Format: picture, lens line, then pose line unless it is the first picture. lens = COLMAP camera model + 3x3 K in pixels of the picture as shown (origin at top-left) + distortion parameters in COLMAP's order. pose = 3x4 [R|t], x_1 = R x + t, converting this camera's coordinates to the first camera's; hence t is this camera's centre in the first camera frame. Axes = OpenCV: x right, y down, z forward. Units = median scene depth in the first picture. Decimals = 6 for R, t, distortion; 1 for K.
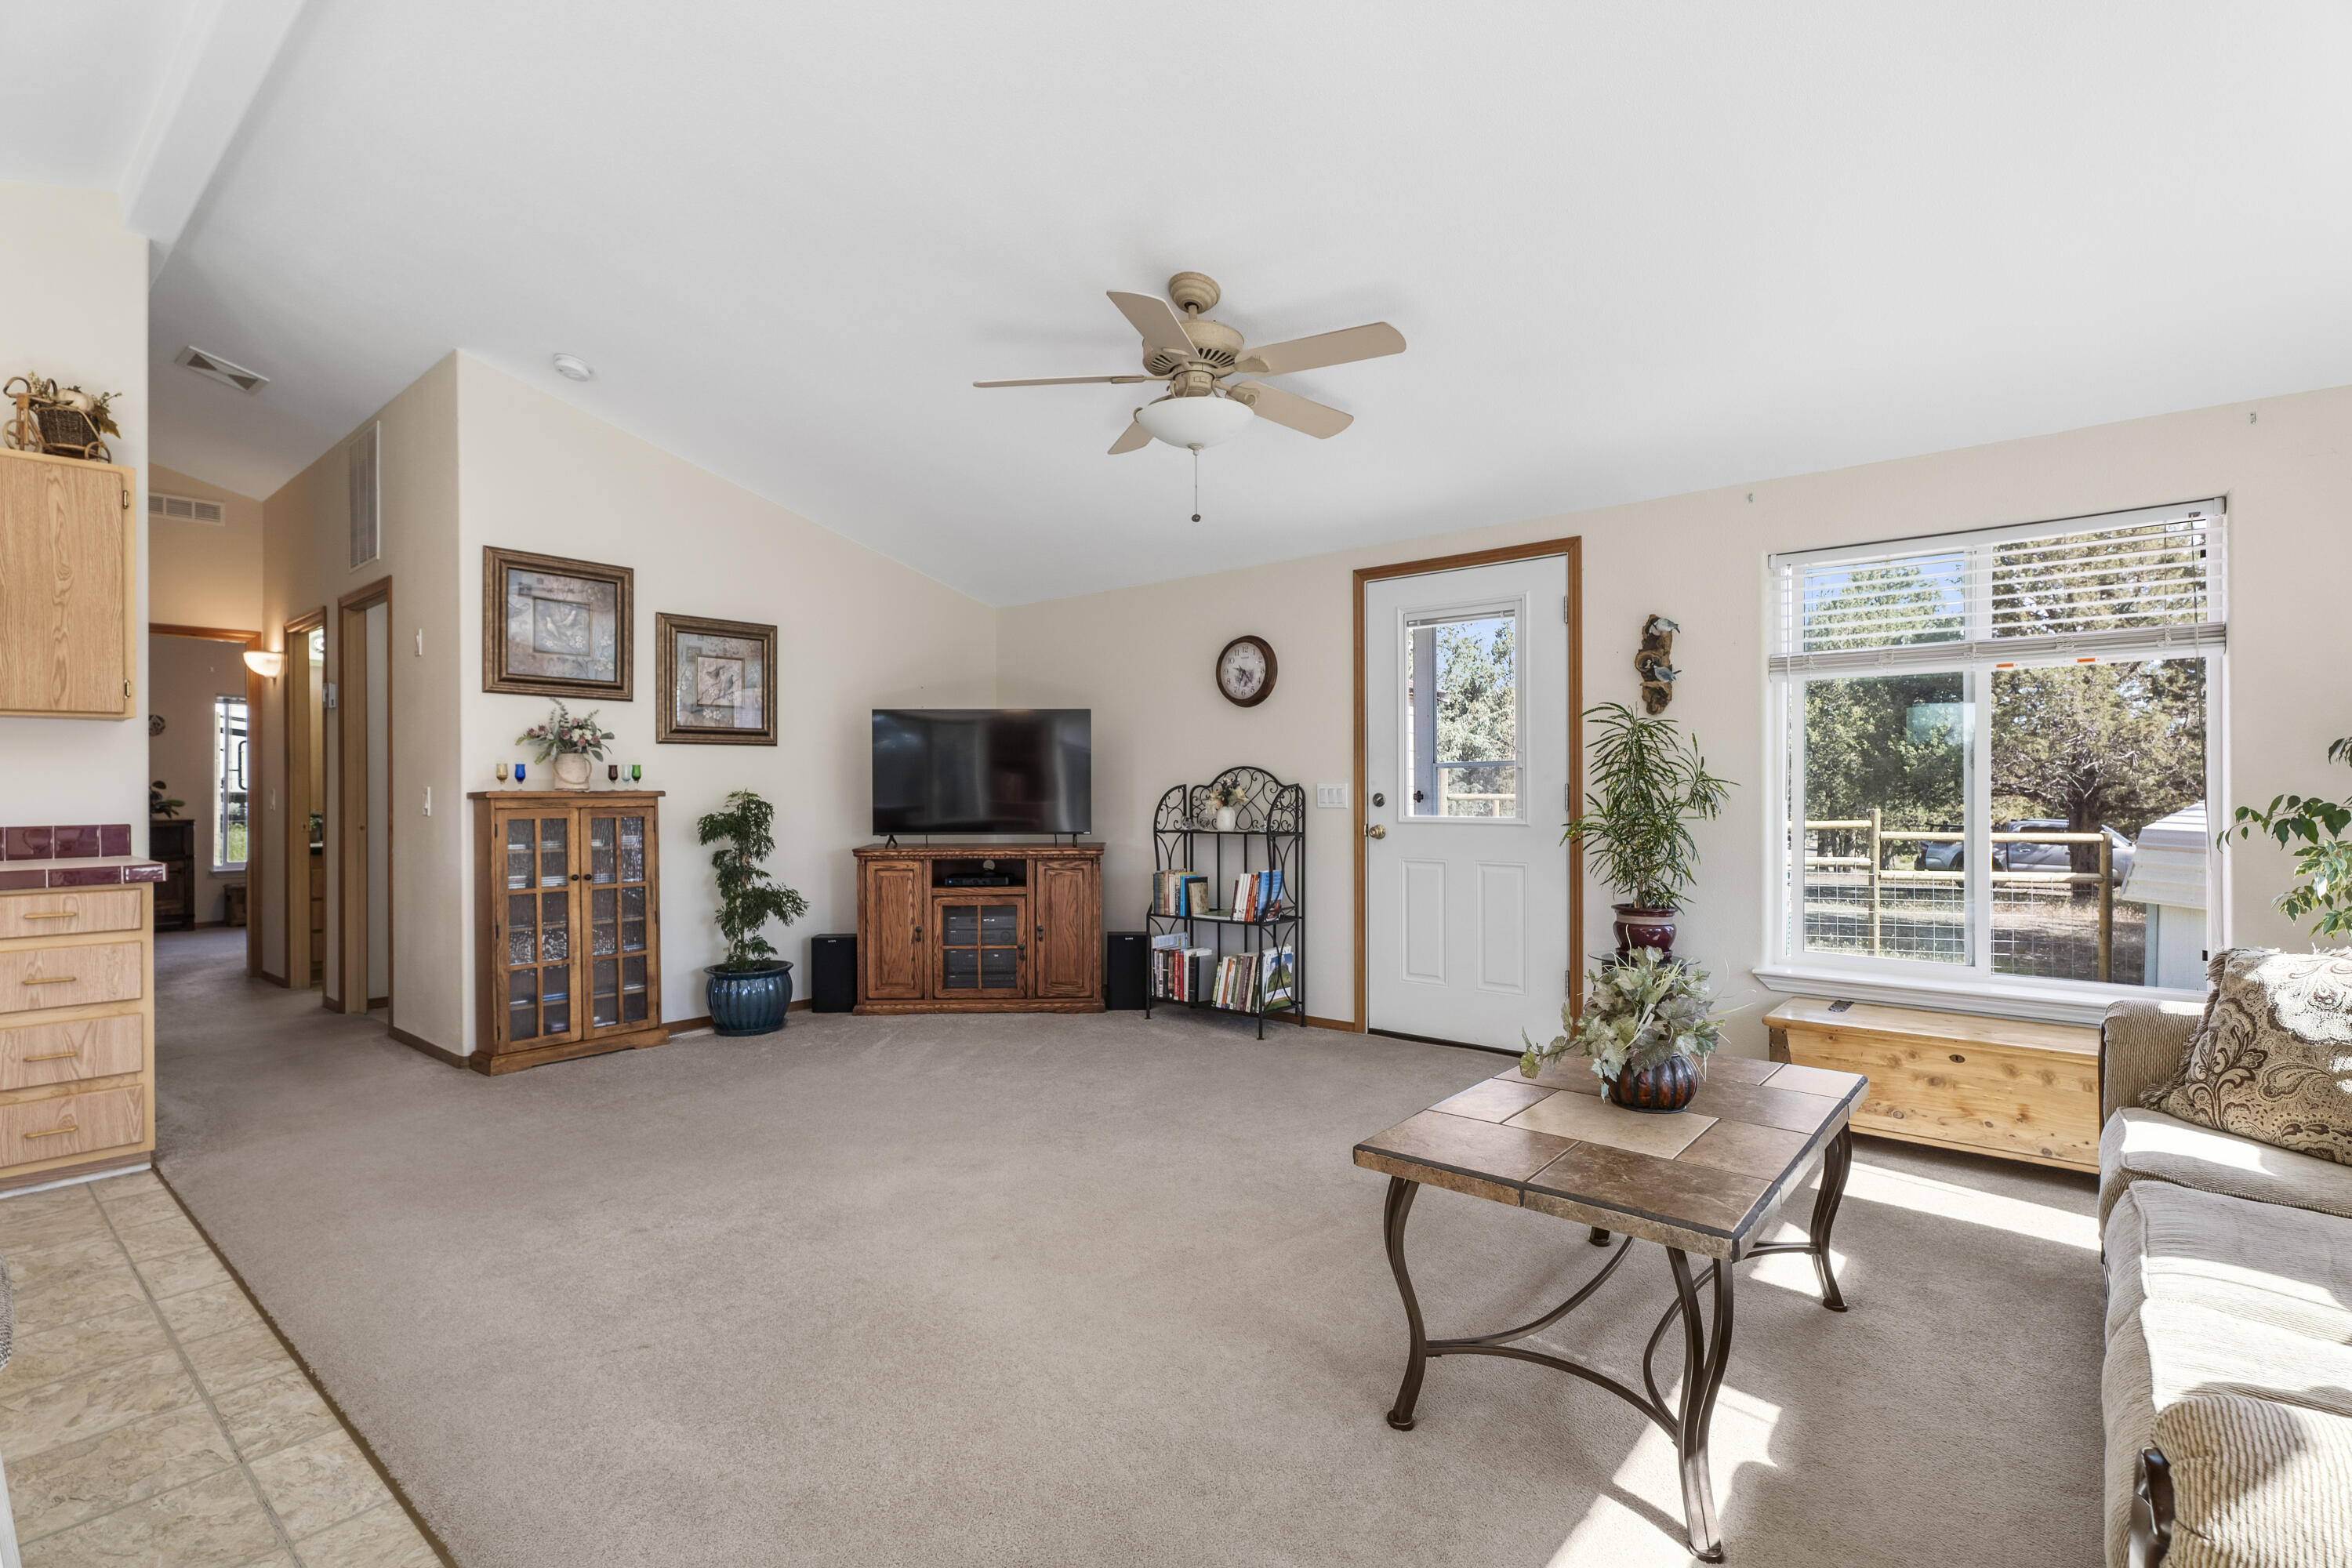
lens RADIAL K [[1113.5, 0, 1176.0], [0, 1113.5, 784.0], [0, 0, 1]] dist [-0.001139, -0.000310]
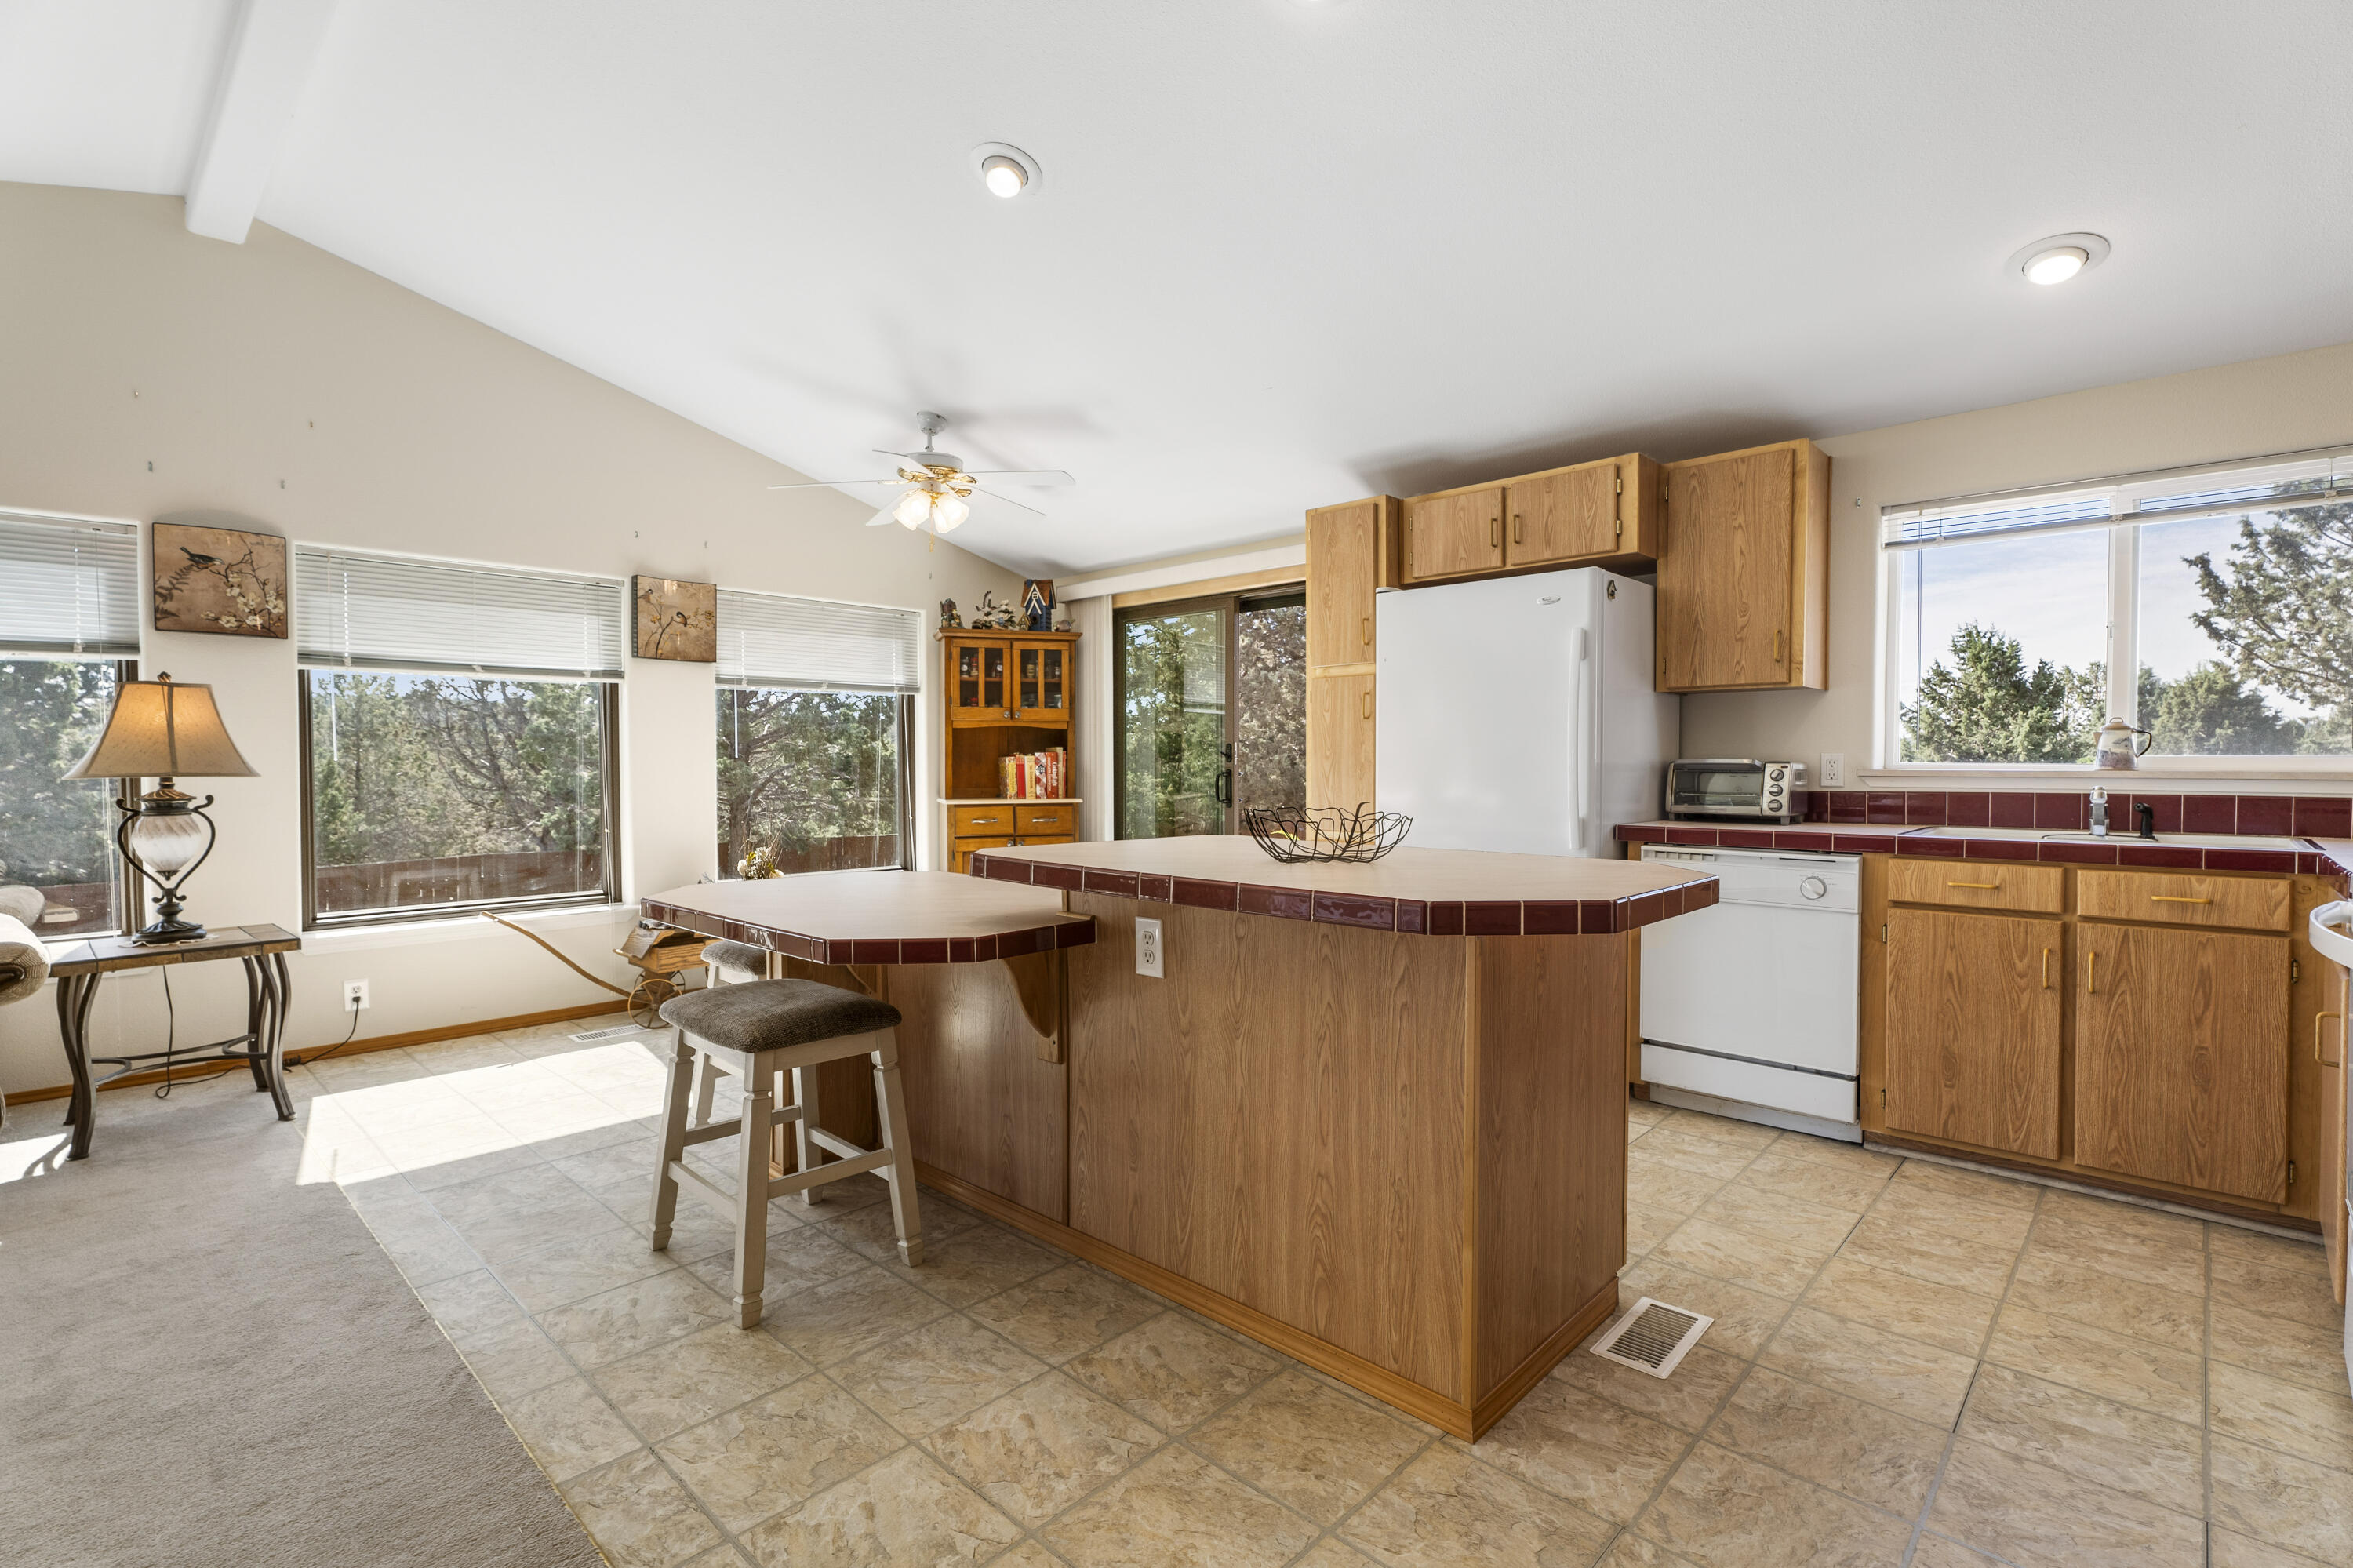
lens RADIAL K [[1075.7, 0, 1176.5], [0, 1075.7, 784.0], [0, 0, 1]] dist [0.002037, -0.005480]
pose [[-0.998490, 0.009744, 0.054068, -0.510944], [0.010754, 0.999773, 0.018416, 0.006754], [-0.053876, 0.018970, -0.998367, 0.716461]]
